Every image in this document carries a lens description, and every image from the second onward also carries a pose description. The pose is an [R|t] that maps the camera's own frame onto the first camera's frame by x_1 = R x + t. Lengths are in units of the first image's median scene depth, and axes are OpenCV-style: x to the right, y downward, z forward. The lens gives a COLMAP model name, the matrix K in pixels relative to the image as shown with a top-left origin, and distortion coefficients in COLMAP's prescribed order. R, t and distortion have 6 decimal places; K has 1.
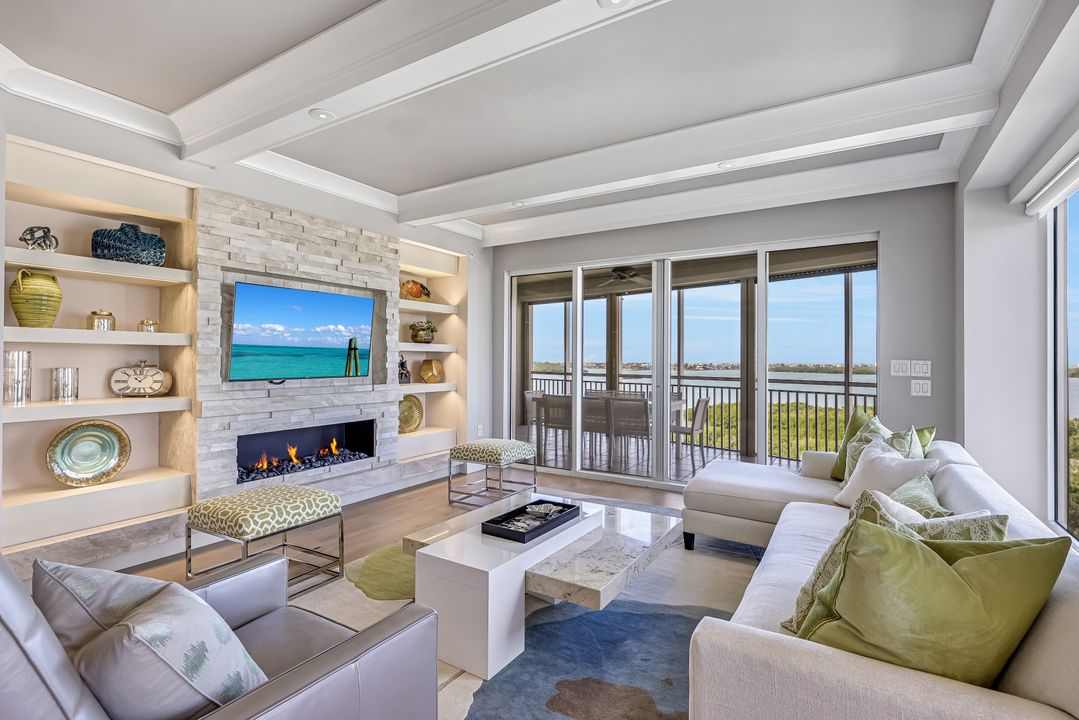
lens RADIAL K [[521.4, 0, 544.1], [0, 521.4, 361.9], [0, 0, 1]] dist [0.004763, -0.000028]
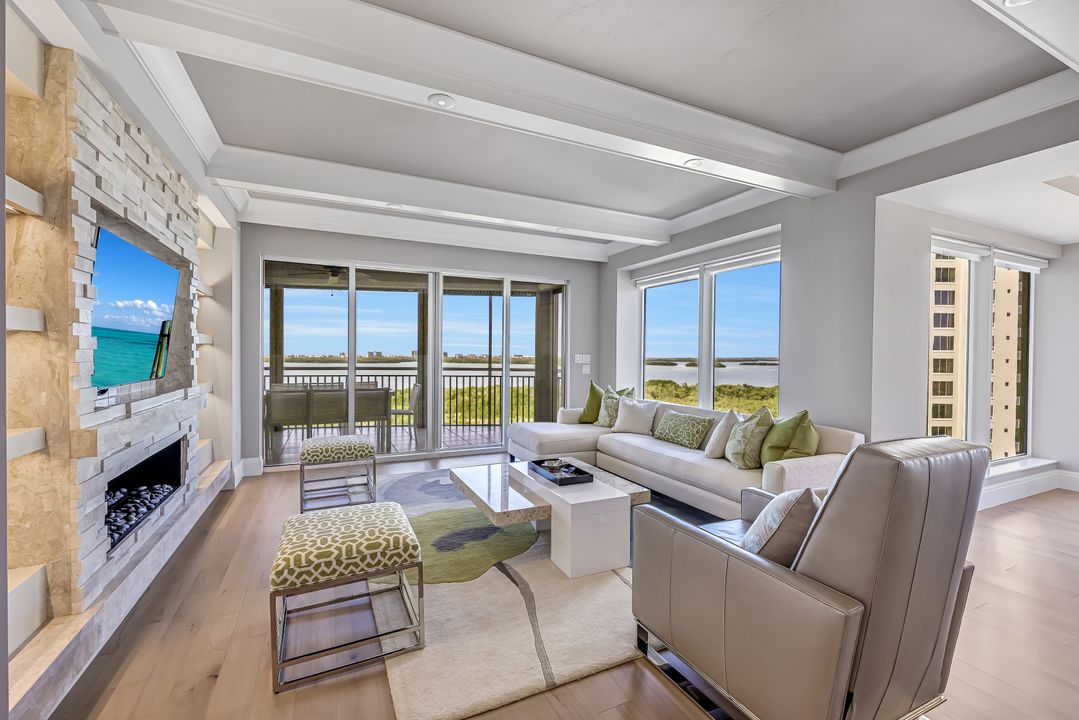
lens RADIAL K [[450.5, 0, 528.6], [0, 450.5, 359.1], [0, 0, 1]] dist [0.001055, 0.001069]
pose [[0.549942, -0.009284, 0.835151, -0.543660], [-0.002034, 0.999920, 0.012455, -0.005293], [-0.835200, -0.008548, 0.549879, 0.262613]]
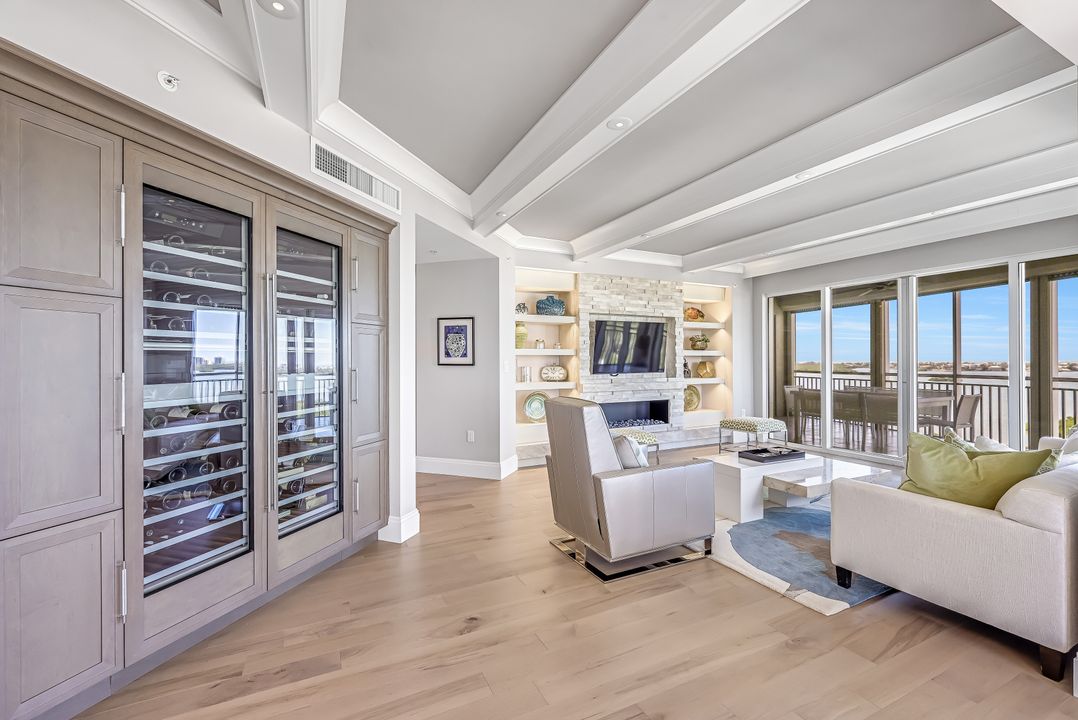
lens RADIAL K [[450.1, 0, 530.7], [0, 450.1, 357.8], [0, 0, 1]] dist [0.001055, 0.001069]
pose [[0.838103, -0.013617, -0.545342, 0.057386], [0.006623, 0.999869, -0.014788, 0.001068], [0.545472, 0.008782, 0.838083, -0.307387]]
